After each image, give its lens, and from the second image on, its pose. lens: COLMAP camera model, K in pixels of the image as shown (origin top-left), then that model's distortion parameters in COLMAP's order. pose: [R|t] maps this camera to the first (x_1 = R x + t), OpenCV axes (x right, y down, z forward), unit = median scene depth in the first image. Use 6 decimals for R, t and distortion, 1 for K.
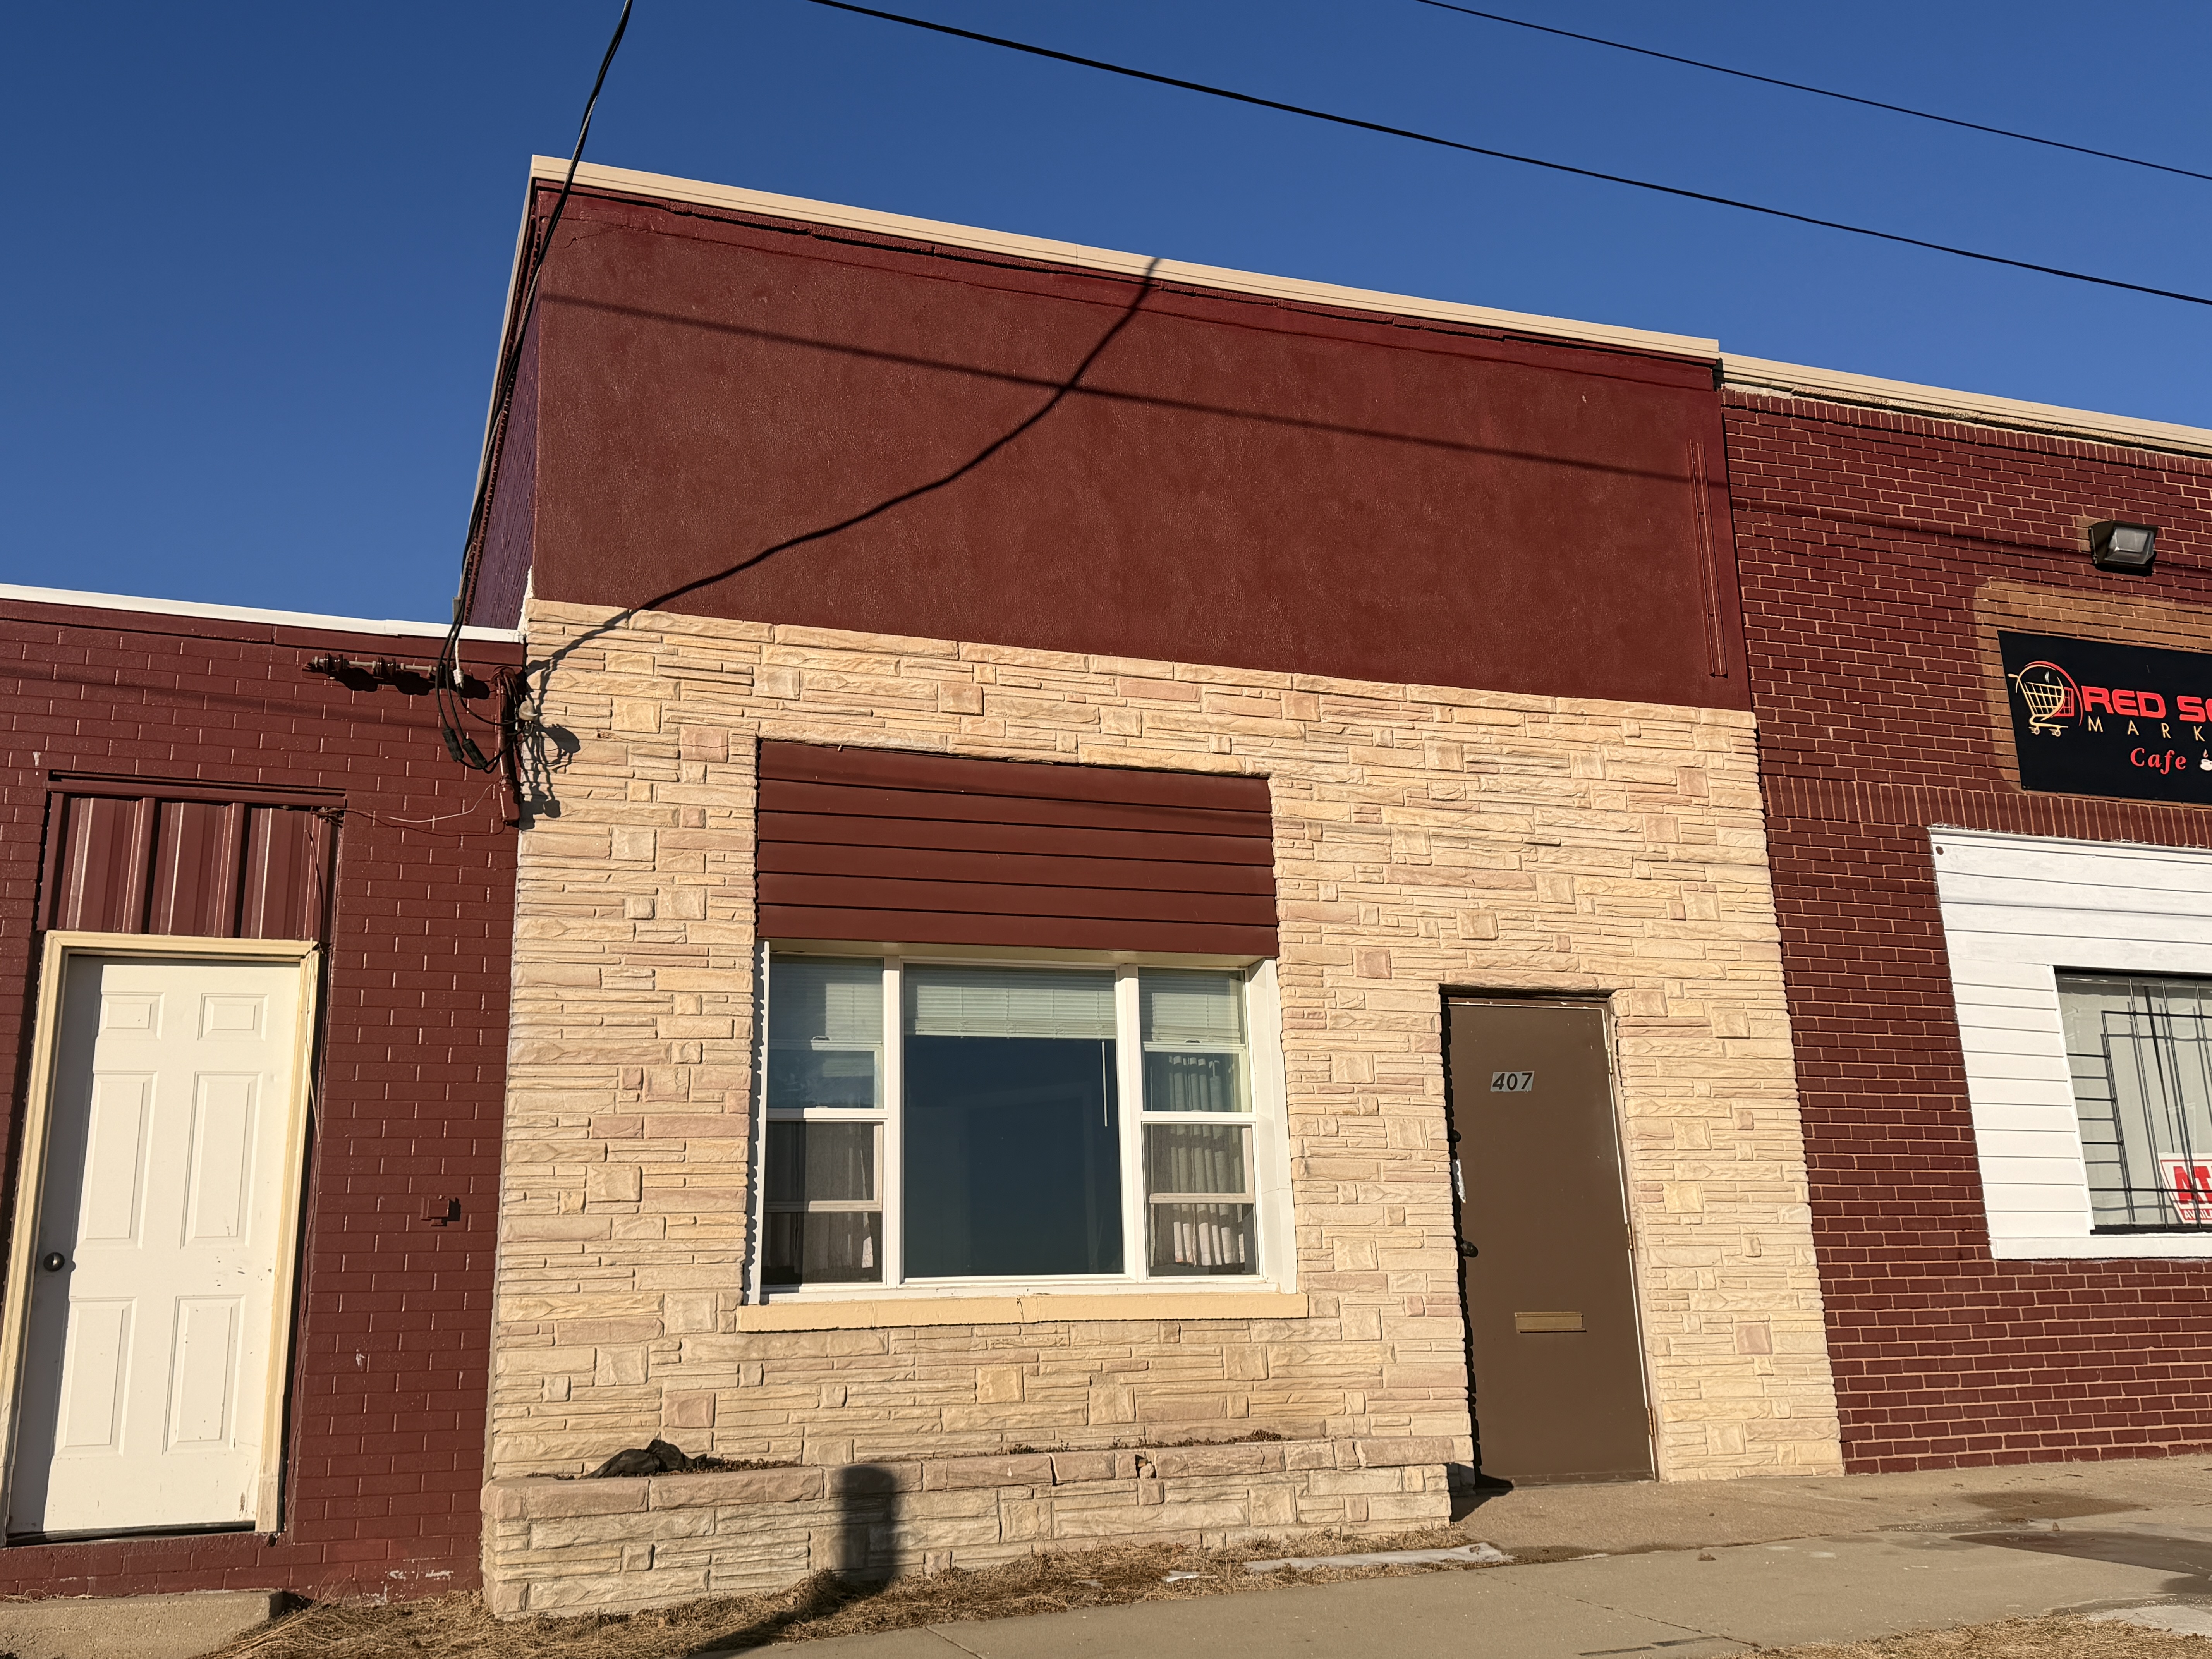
lens RADIAL K [[2022.9, 0, 1102.3], [0, 2022.9, 819.9], [0, 0, 1]] dist [0.076059, 0.000000]
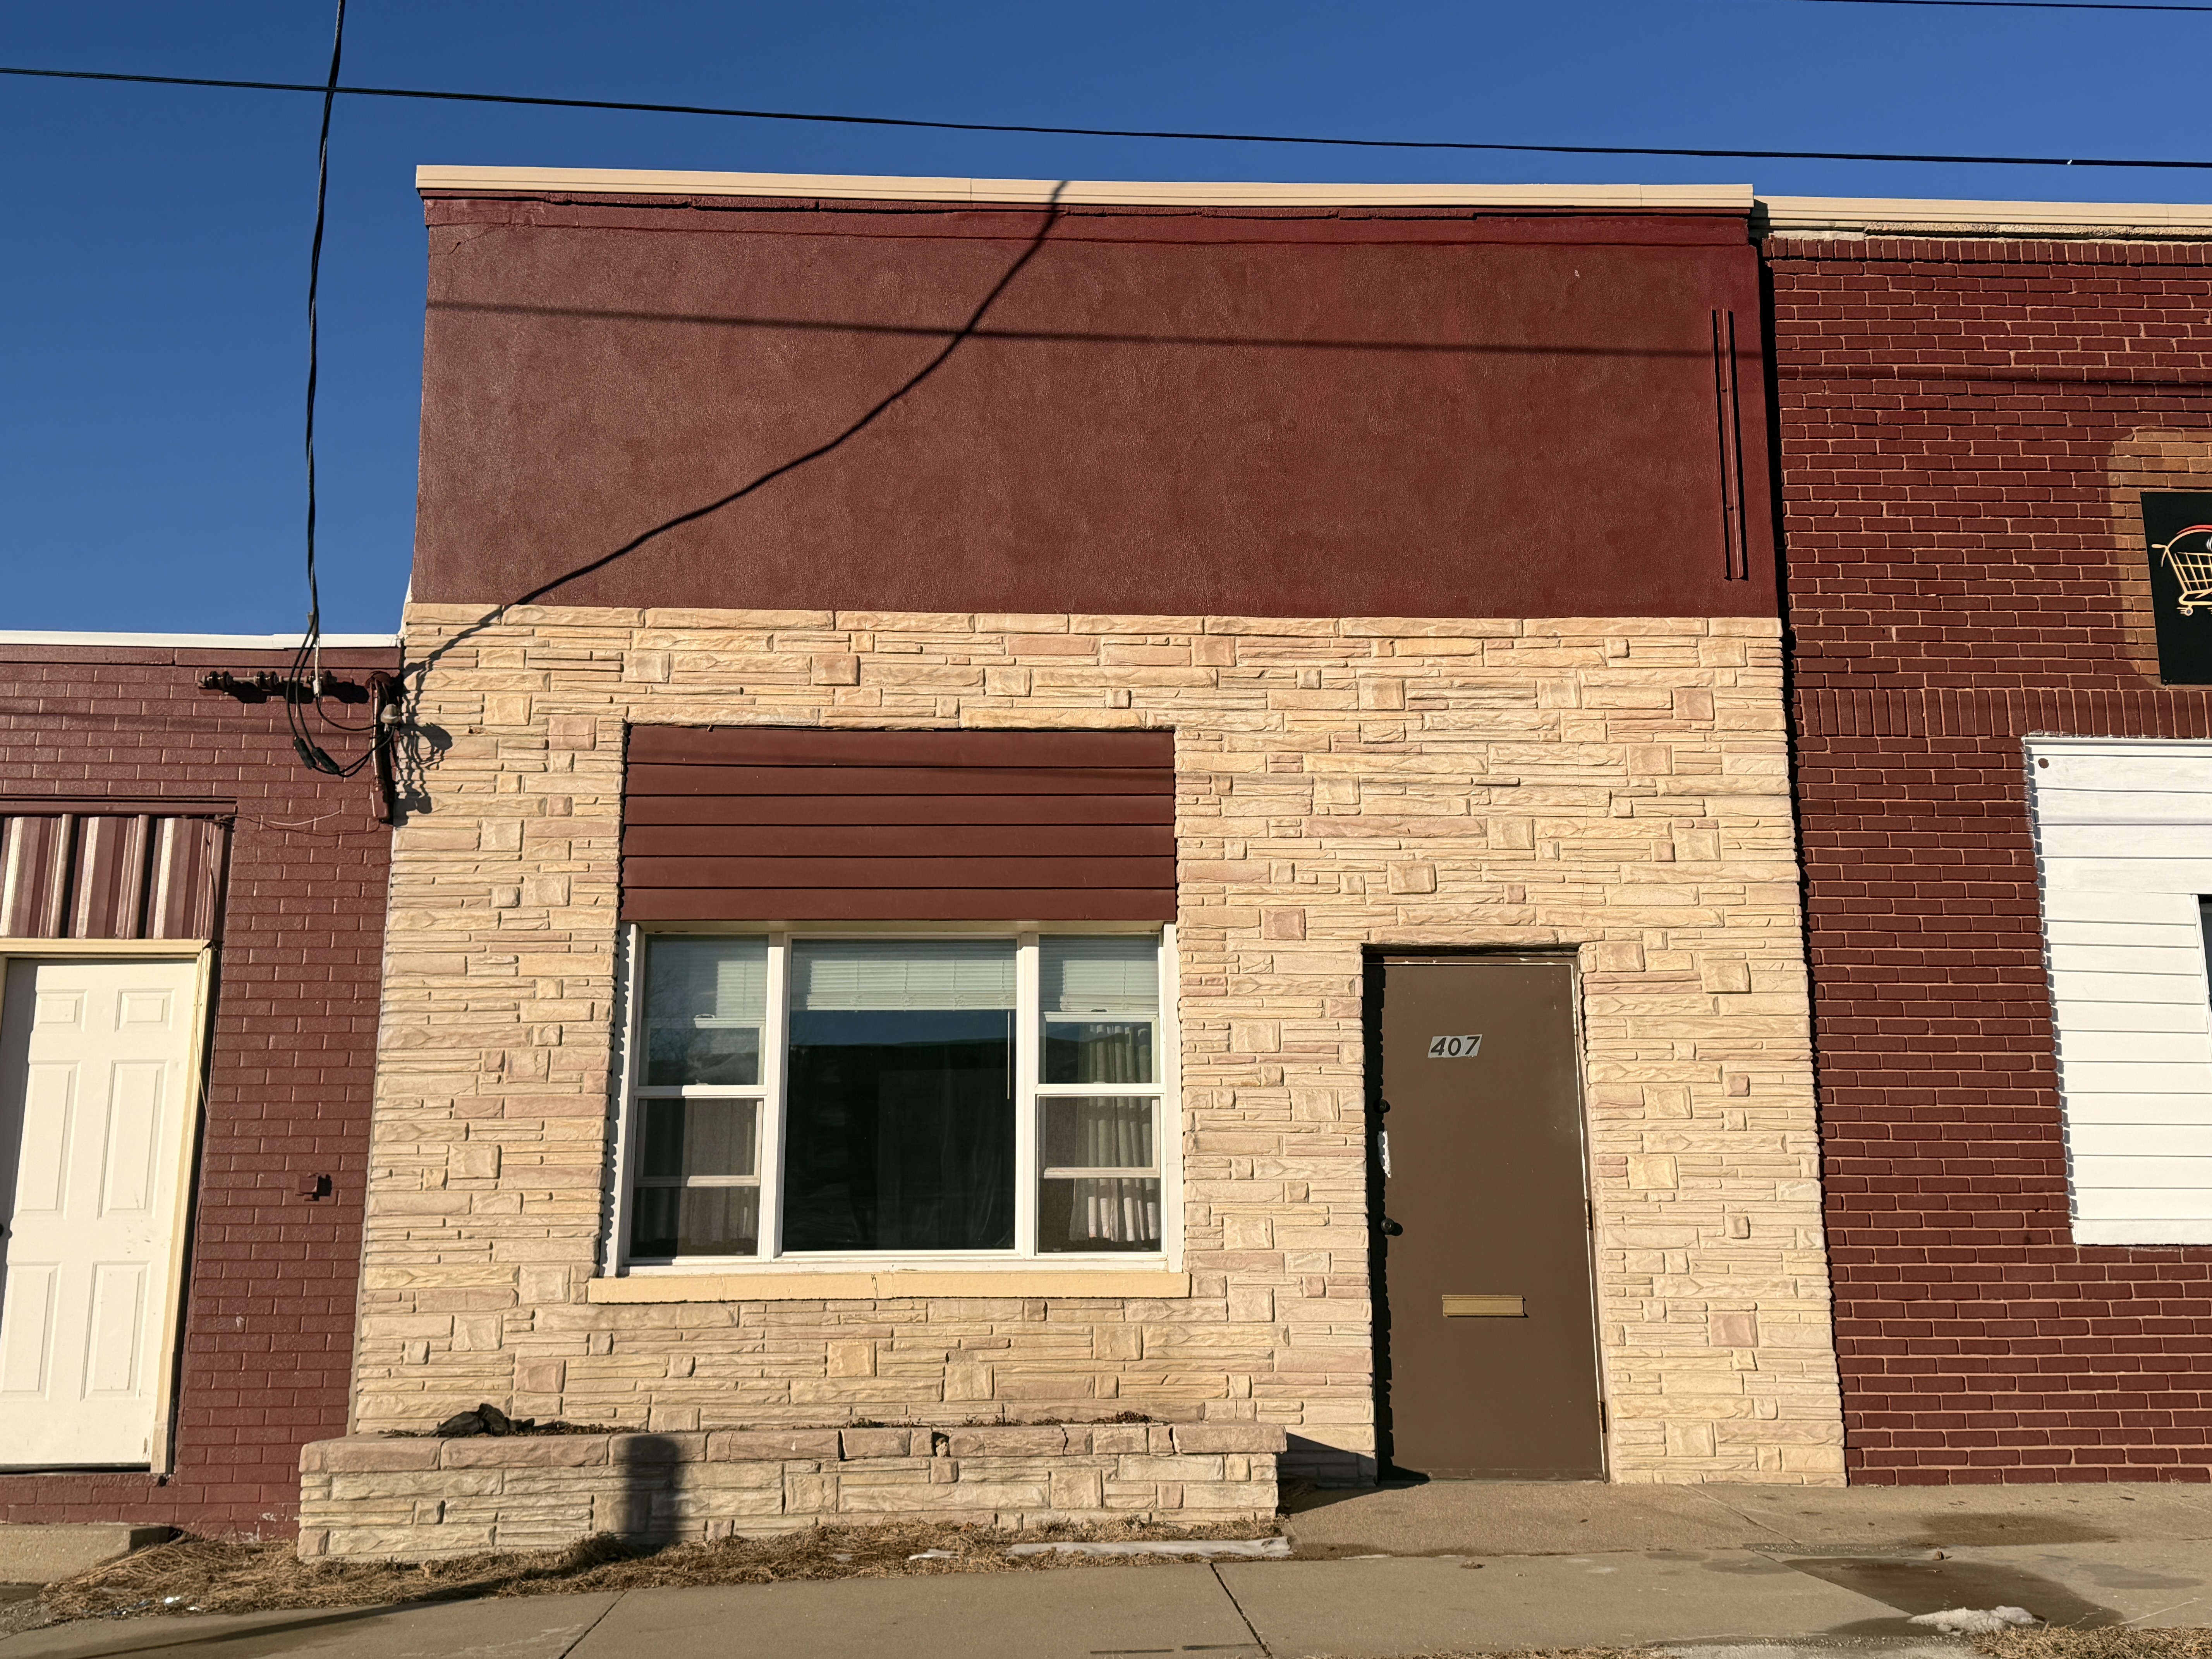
lens RADIAL K [[2271.3, 0, 1110.0], [0, 2271.3, 817.9], [0, 0, 1]] dist [0.091878, 0.000000]
pose [[0.956736, -0.039126, -0.288315, 0.371764], [0.052615, 0.997846, 0.039182, -0.024116], [0.286161, -0.052657, 0.956734, -0.025879]]
